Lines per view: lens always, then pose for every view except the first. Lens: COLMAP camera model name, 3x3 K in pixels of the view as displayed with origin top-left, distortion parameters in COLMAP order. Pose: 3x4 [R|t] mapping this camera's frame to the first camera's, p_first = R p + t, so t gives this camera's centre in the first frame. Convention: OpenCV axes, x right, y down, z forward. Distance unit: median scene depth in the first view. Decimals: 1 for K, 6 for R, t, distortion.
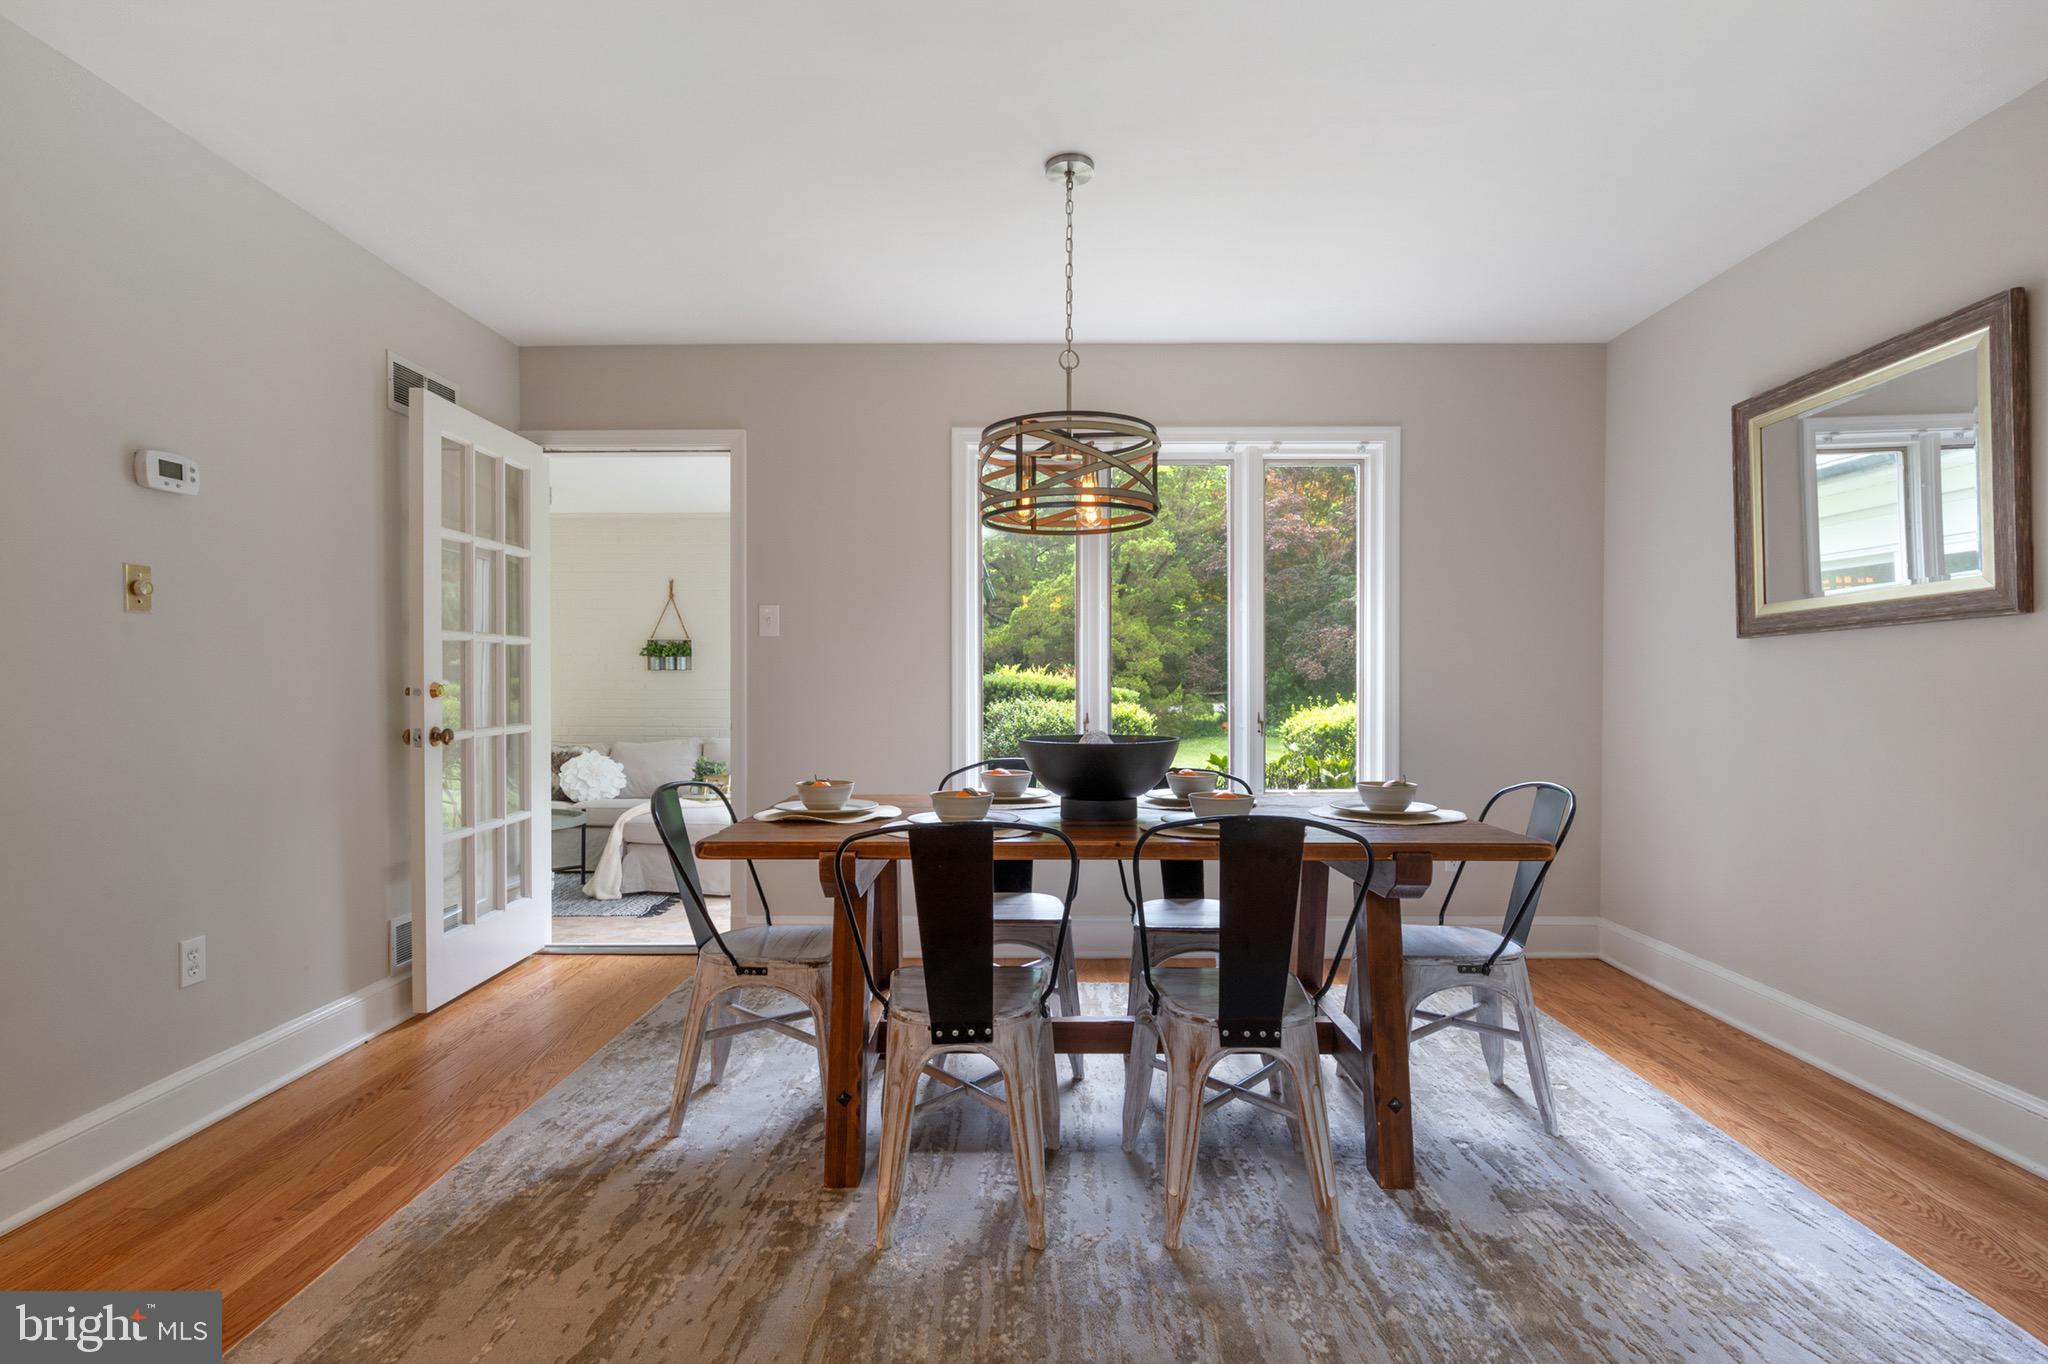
lens RADIAL K [[988.7, 0, 1026.4], [0, 988.7, 689.7], [0, 0, 1]] dist [0.001394, 0.000295]
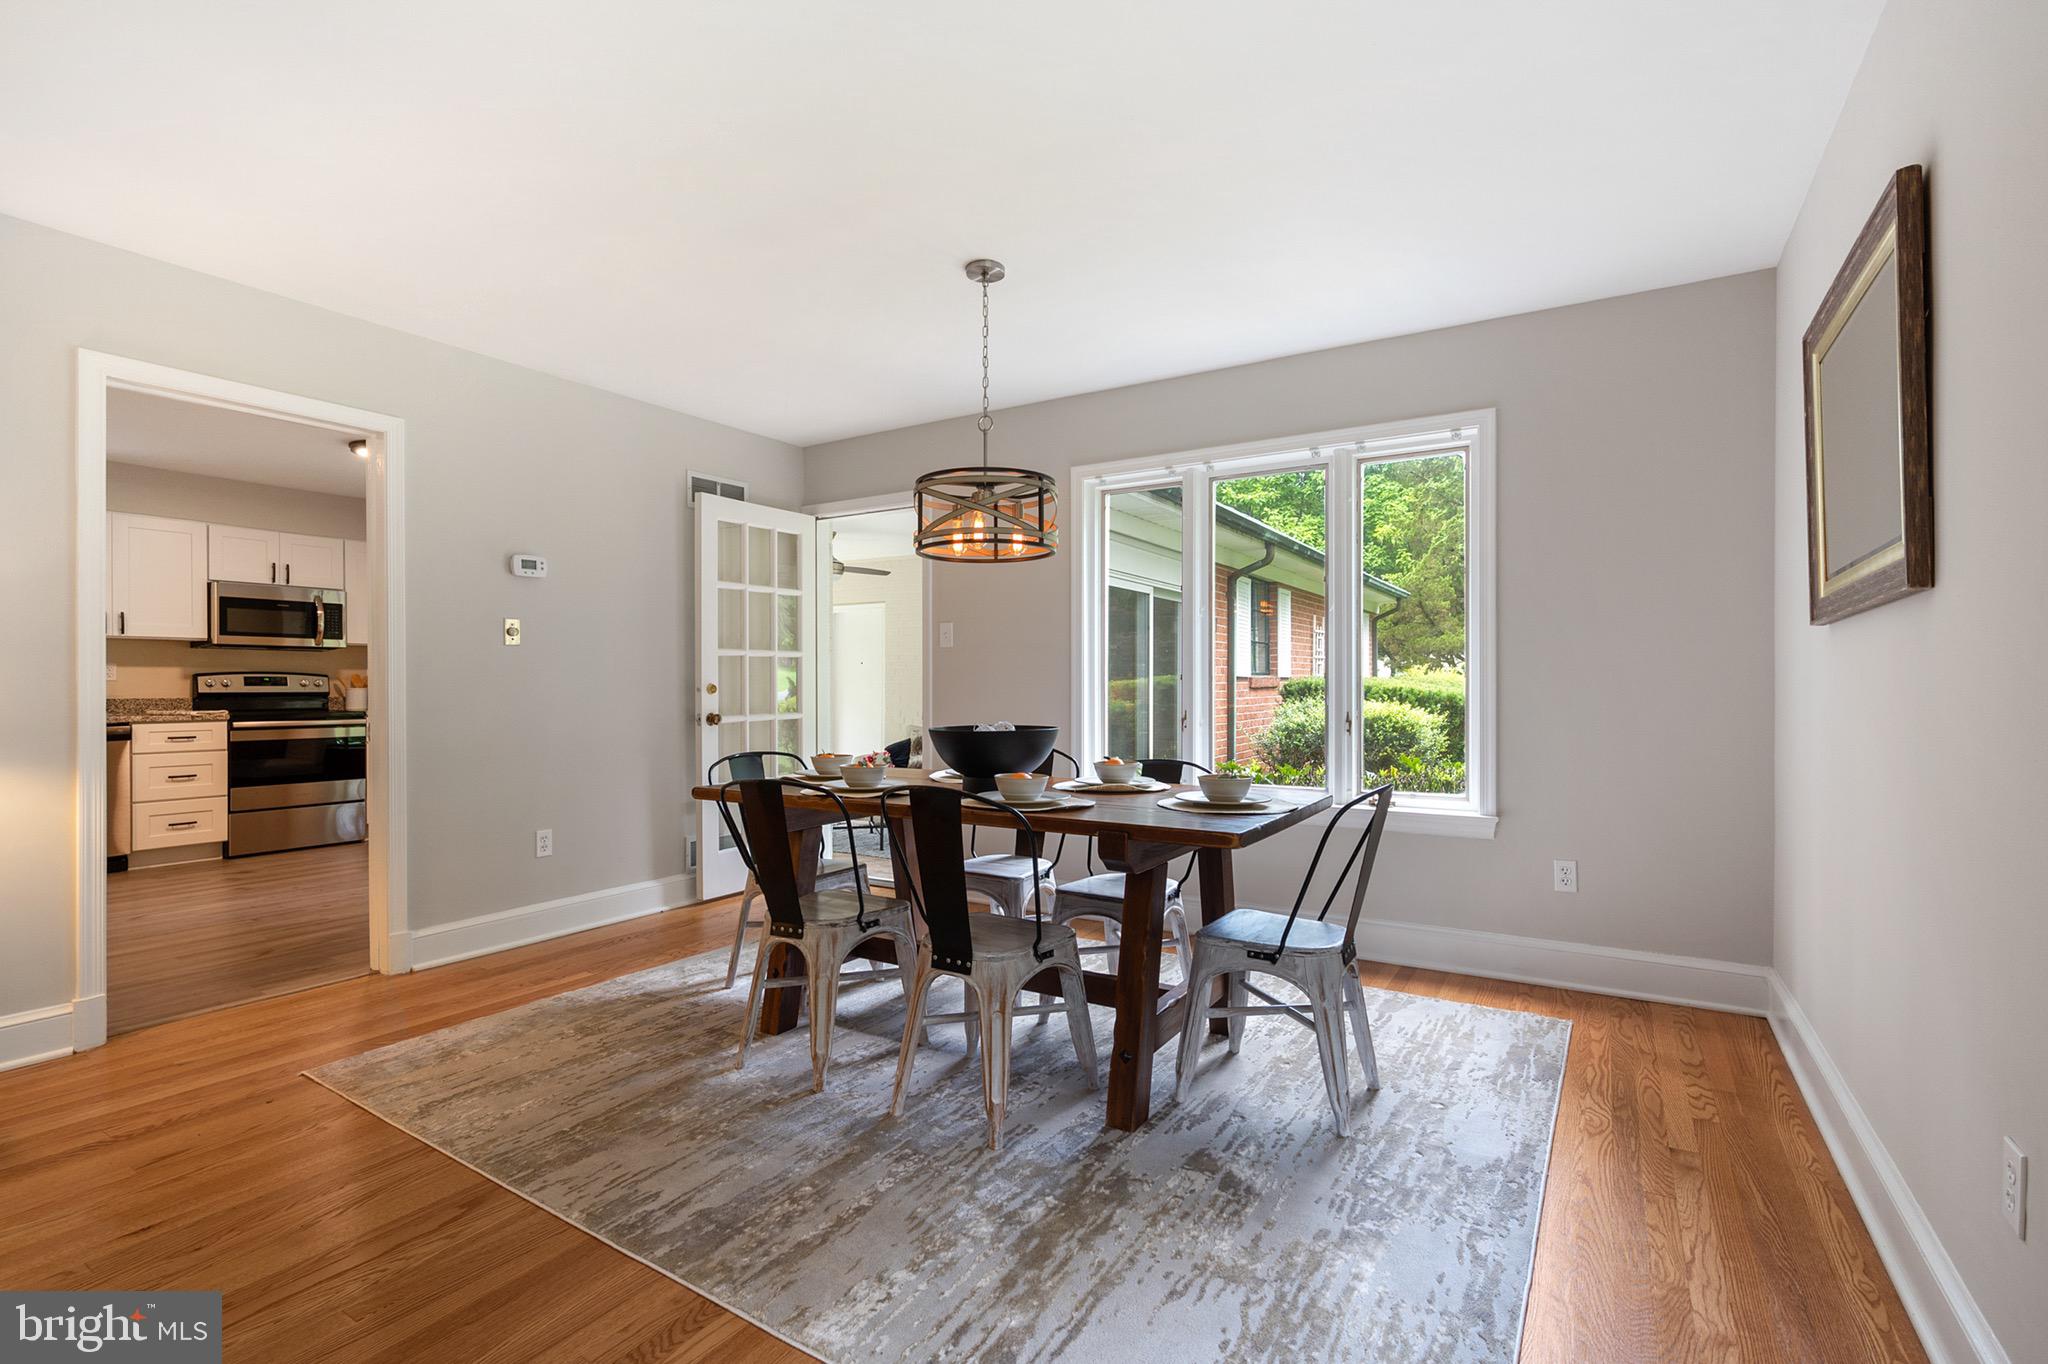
lens RADIAL K [[945.4, 0, 1024.0], [0, 945.4, 682.0], [0, 0, 1]] dist [0.000452, -0.000170]
pose [[0.853179, -0.003137, -0.521608, 0.703926], [-0.001781, 0.999959, -0.008927, 0.002634], [0.521615, 0.008545, 0.853138, 0.014350]]
